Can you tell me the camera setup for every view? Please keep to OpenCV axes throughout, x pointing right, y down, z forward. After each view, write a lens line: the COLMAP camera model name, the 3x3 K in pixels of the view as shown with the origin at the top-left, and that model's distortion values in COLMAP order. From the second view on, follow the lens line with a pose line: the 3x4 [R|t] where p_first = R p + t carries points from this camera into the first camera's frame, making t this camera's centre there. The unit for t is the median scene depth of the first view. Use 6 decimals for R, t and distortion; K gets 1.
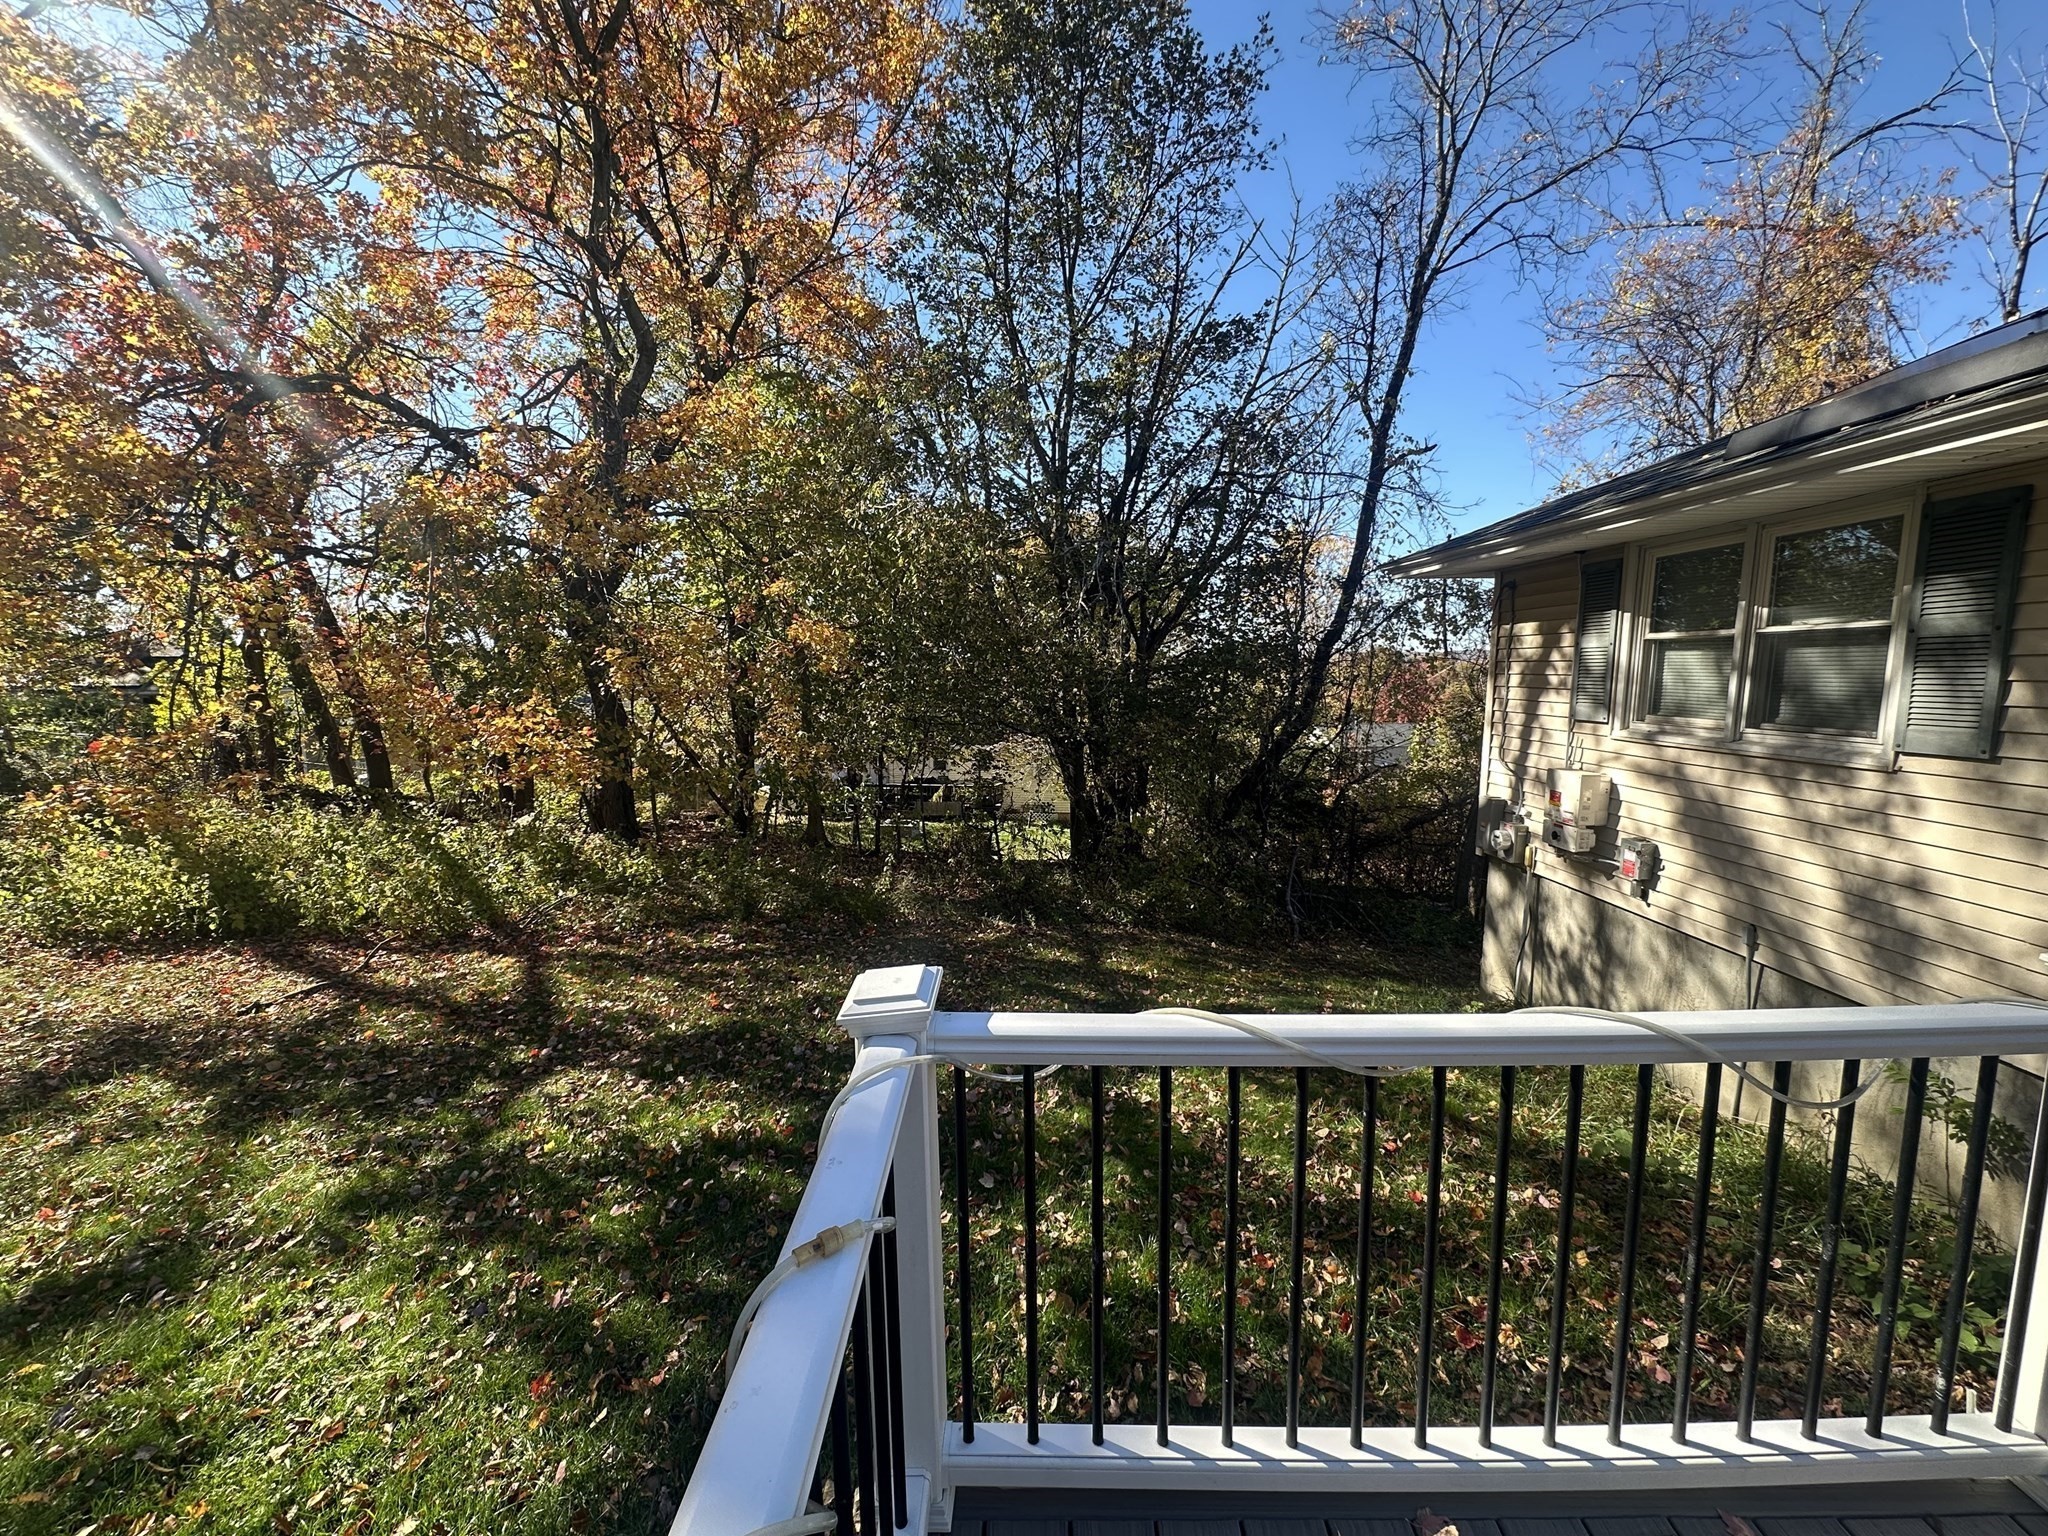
lens RADIAL K [[813.8, 0, 1017.7], [0, 813.8, 761.8], [0, 0, 1]] dist [-0.001566, 0.000170]
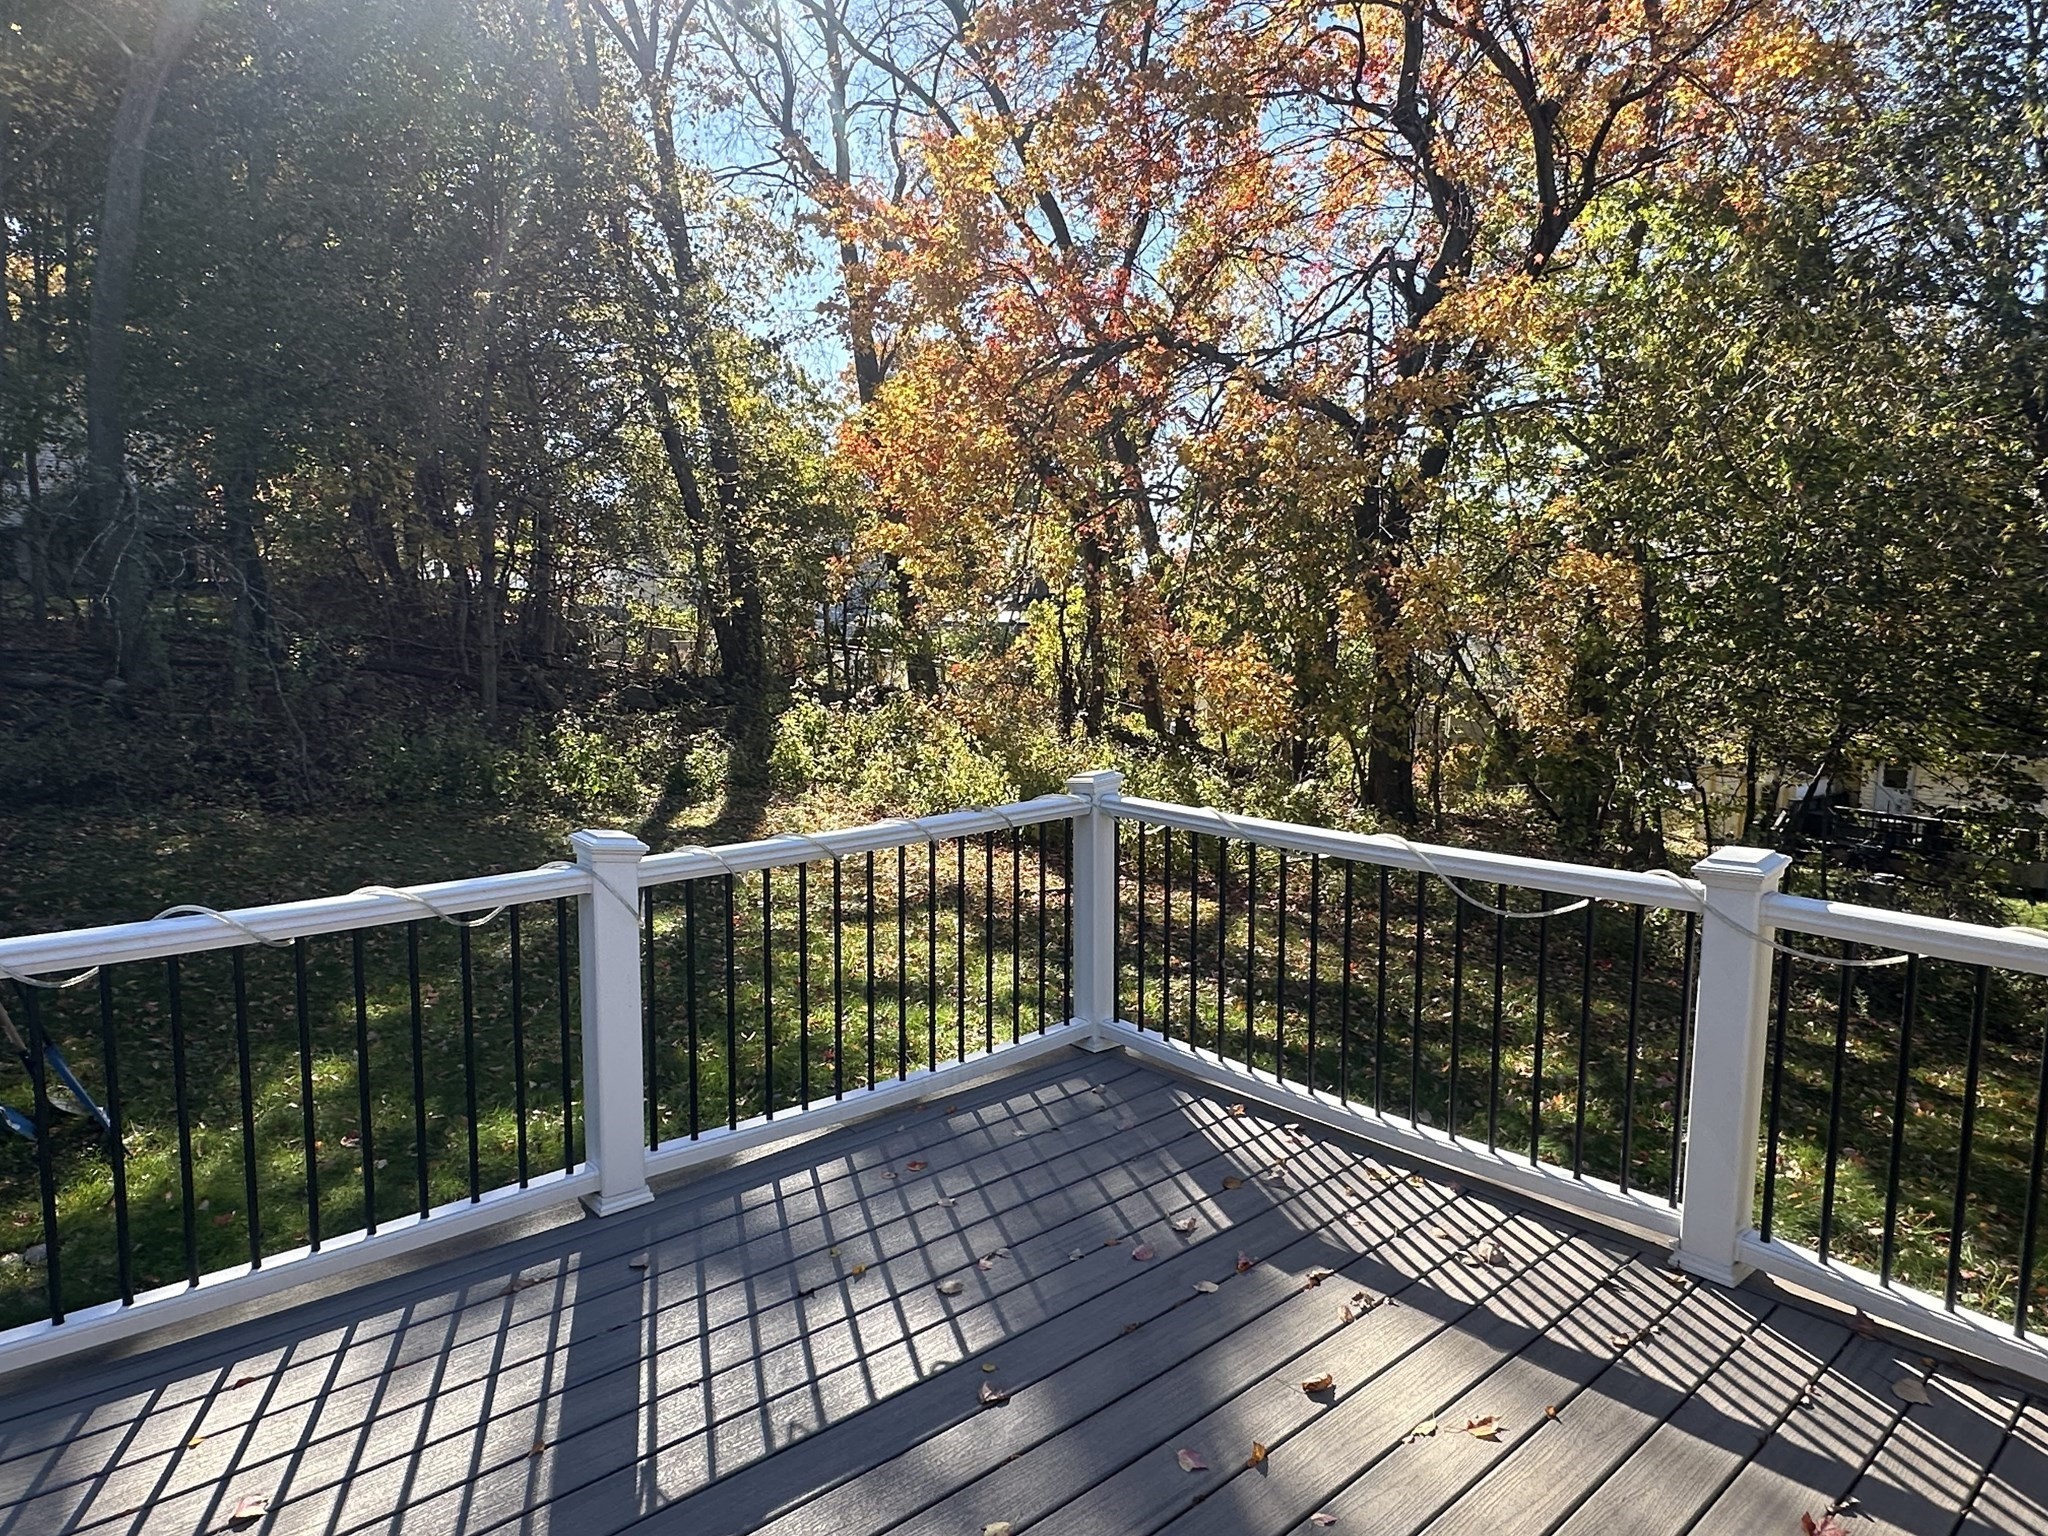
lens RADIAL K [[1283.7, 0, 1023.4], [0, 1283.7, 763.3], [0, 0, 1]] dist [0.000481, 0.000542]
pose [[0.661566, 0.095687, -0.743757, 0.225491], [-0.090023, 0.994787, 0.047908, 0.009802], [0.744464, 0.035261, 0.666731, -0.138171]]
